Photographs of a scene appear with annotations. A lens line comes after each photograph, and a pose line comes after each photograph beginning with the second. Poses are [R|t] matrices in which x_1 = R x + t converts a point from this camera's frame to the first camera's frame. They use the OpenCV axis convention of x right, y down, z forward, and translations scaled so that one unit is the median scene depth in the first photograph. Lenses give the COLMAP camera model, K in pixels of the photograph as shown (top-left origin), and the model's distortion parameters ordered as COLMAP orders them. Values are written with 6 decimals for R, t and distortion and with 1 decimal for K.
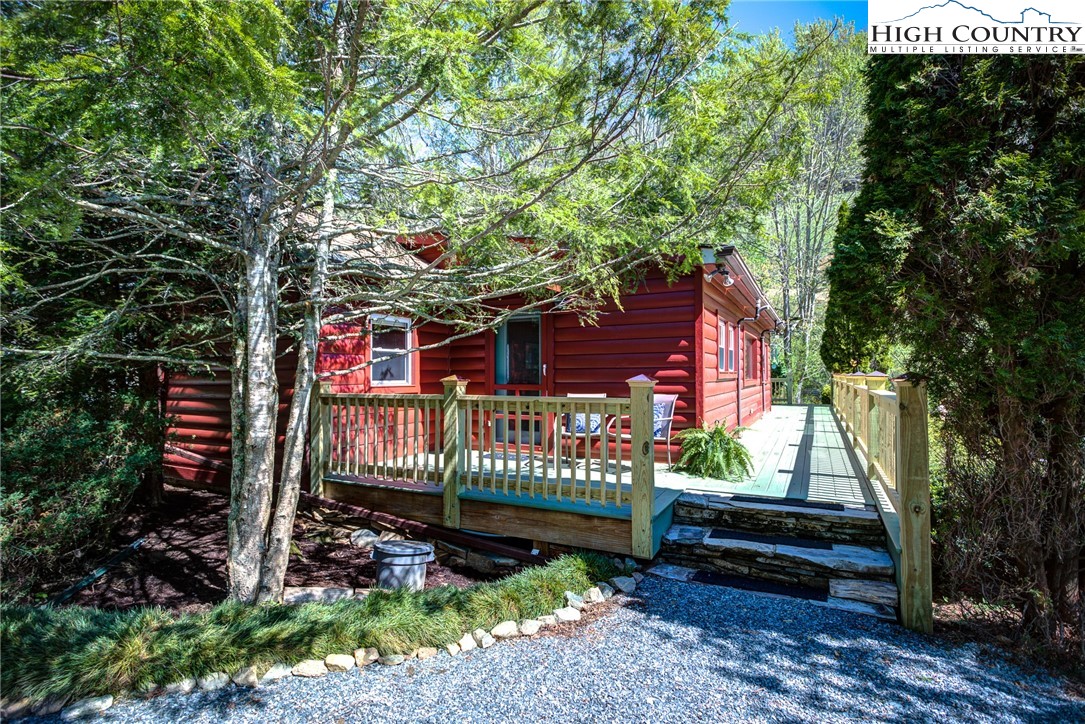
lens RADIAL K [[530.8, 0, 549.4], [0, 530.8, 370.1], [0, 0, 1]] dist [-0.012068, 0.003689]
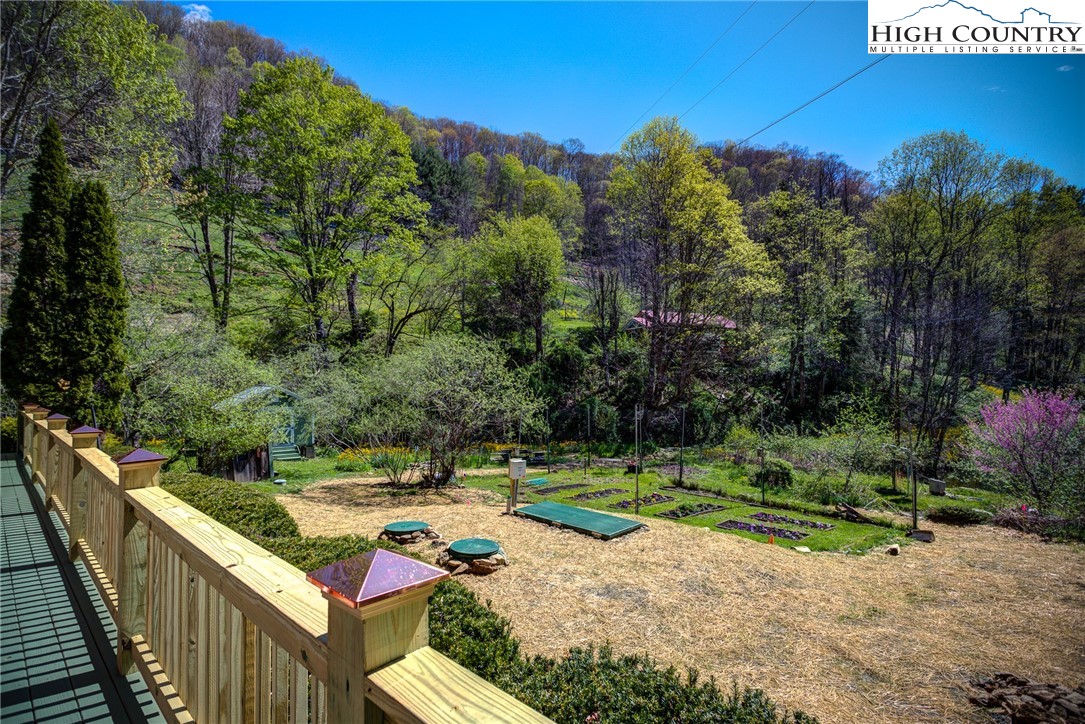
lens RADIAL K [[530.8, 0, 545.9], [0, 530.8, 367.1], [0, 0, 1]] dist [-0.012068, 0.003689]
pose [[0.287628, 0.024237, 0.957436, 0.207641], [-0.000862, 0.999686, -0.025048, -0.027297], [-0.957742, 0.006380, 0.287558, 0.401681]]
